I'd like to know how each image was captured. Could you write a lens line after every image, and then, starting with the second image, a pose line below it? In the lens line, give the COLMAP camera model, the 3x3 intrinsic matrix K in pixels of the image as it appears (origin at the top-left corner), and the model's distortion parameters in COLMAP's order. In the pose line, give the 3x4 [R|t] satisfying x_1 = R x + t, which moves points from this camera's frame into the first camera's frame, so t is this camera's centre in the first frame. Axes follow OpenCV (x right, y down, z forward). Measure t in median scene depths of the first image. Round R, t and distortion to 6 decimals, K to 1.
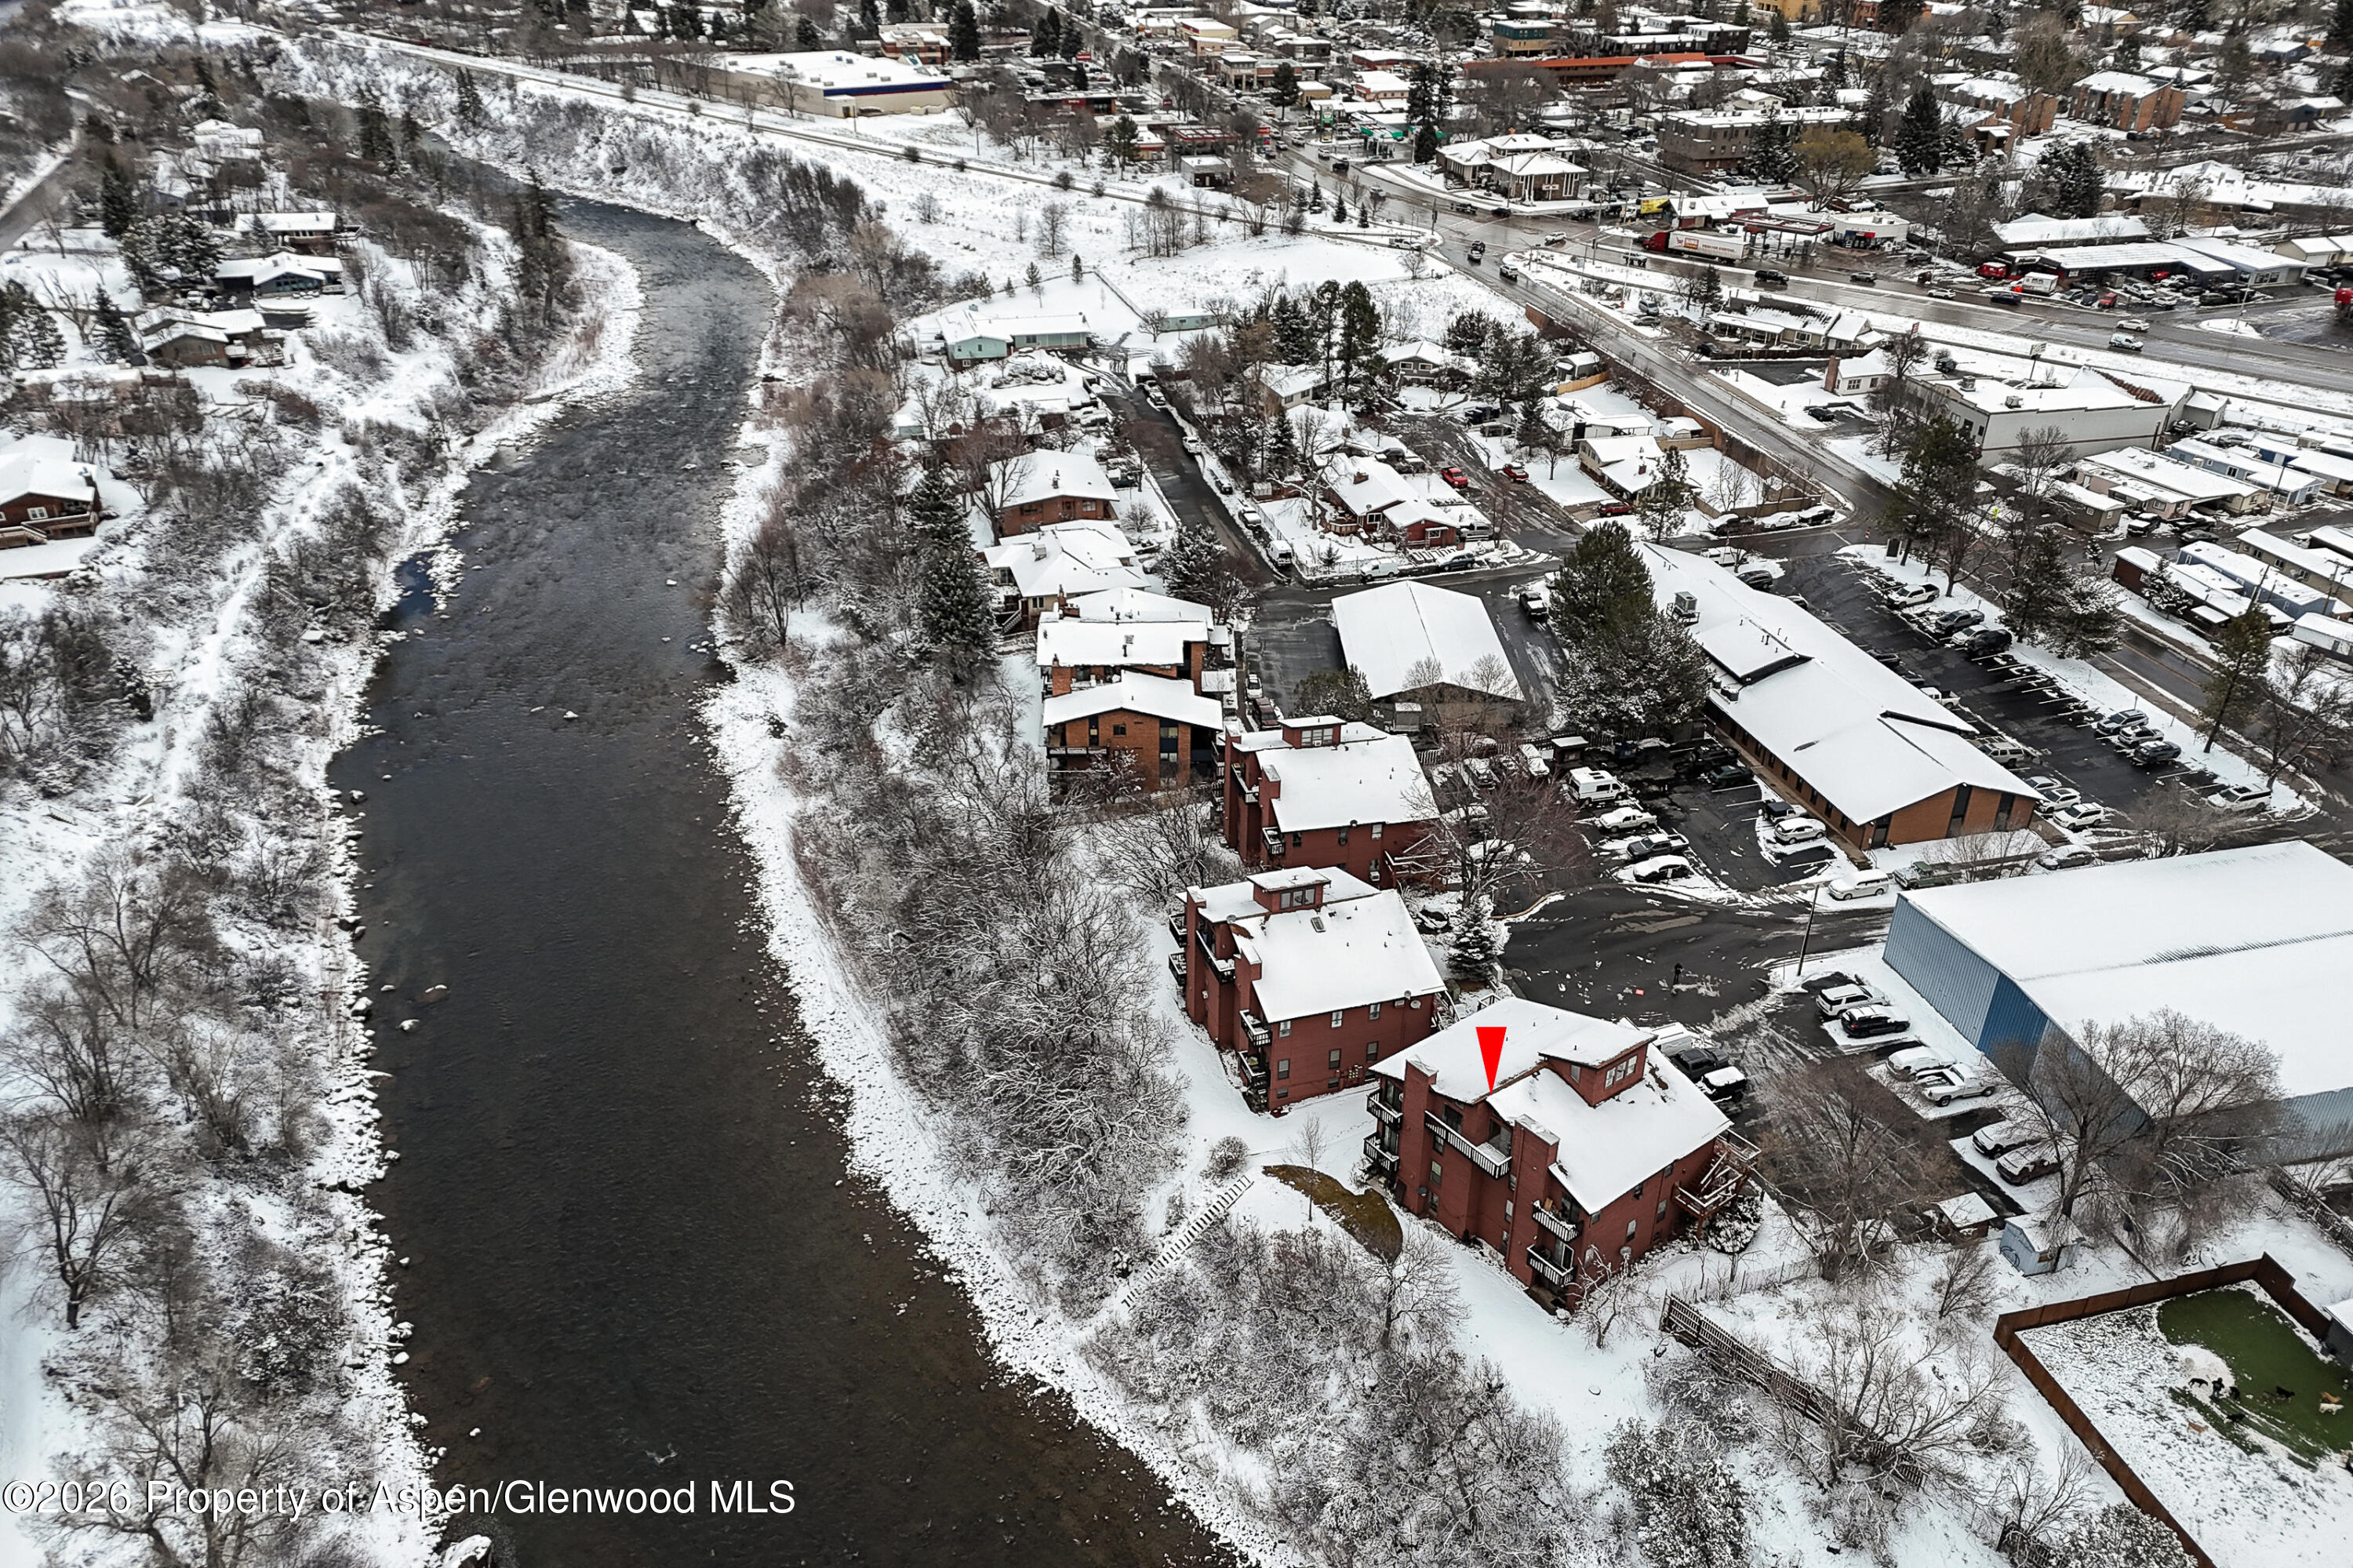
lens RADIAL K [[1721.6, 0, 1144.5], [0, 1721.6, 783.1], [0, 0, 1]] dist [0.051977, -0.000062]
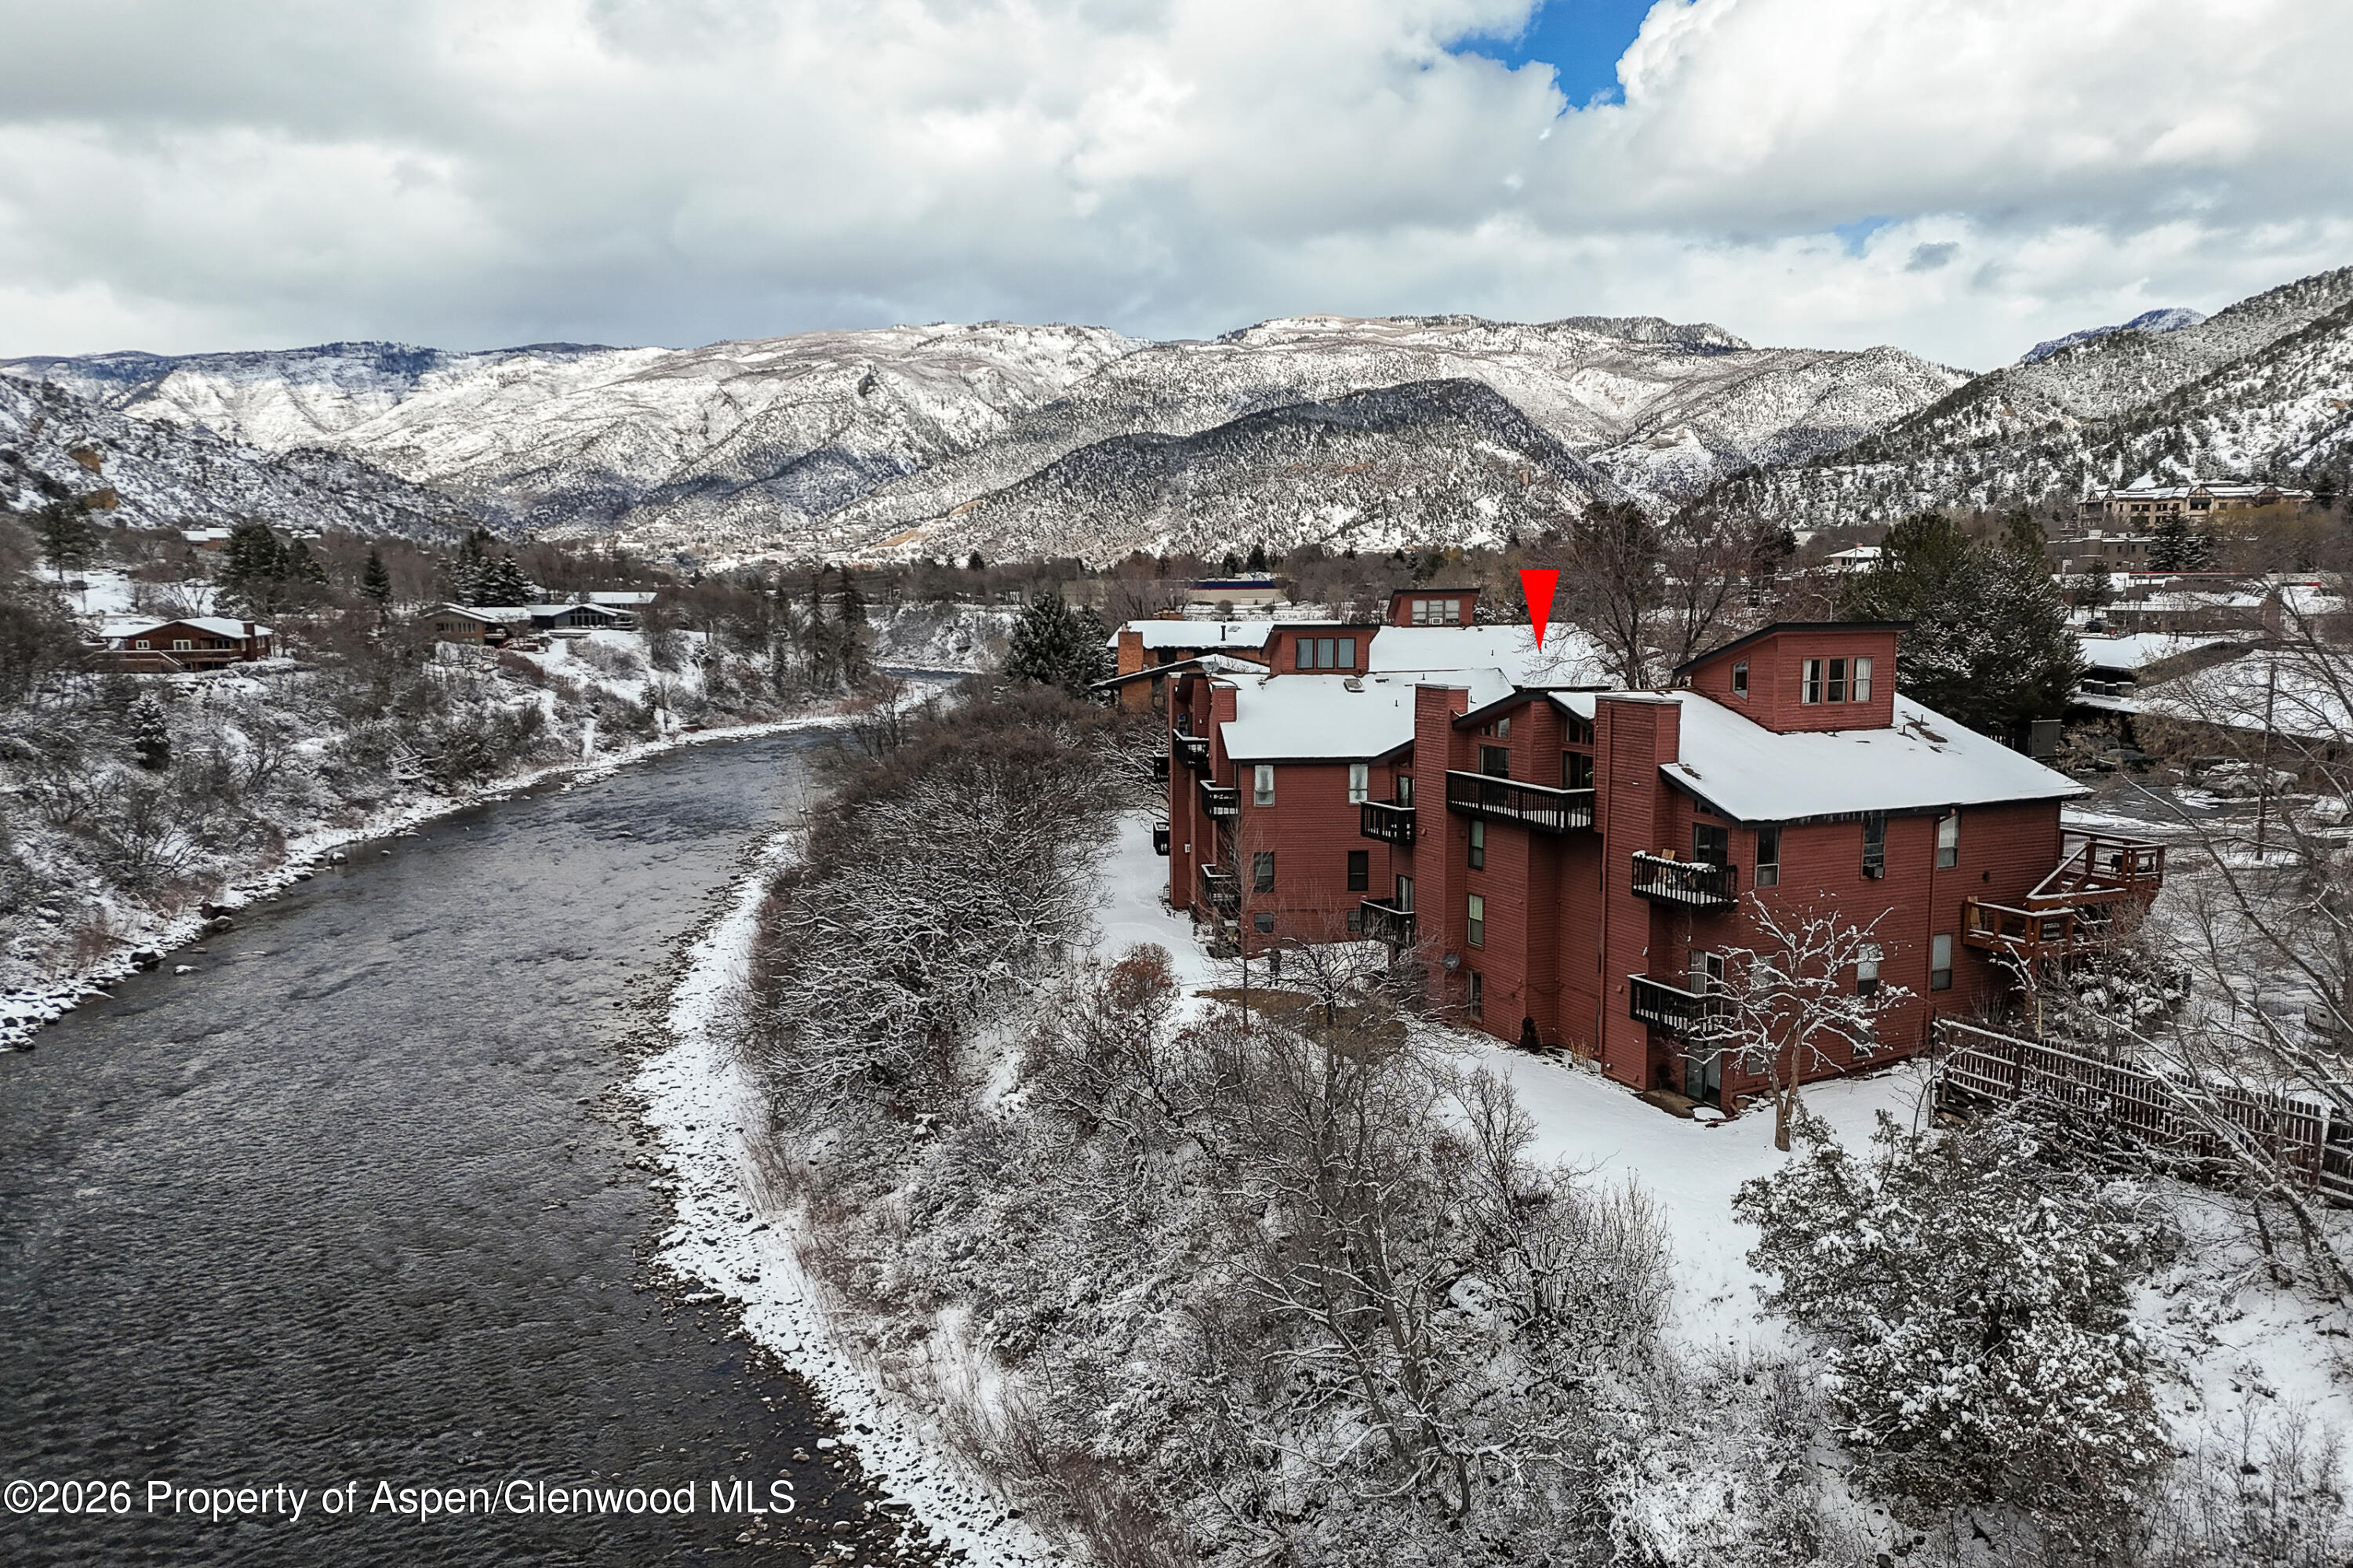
lens RADIAL K [[1721.6, 0, 1144.5], [0, 1721.6, 783.1], [0, 0, 1]] dist [0.051977, -0.000062]
pose [[0.974952, 0.022405, -0.221282, 0.188361], [-0.100617, 0.931715, -0.348976, 0.383856], [0.198353, 0.362500, 0.910632, 0.502939]]
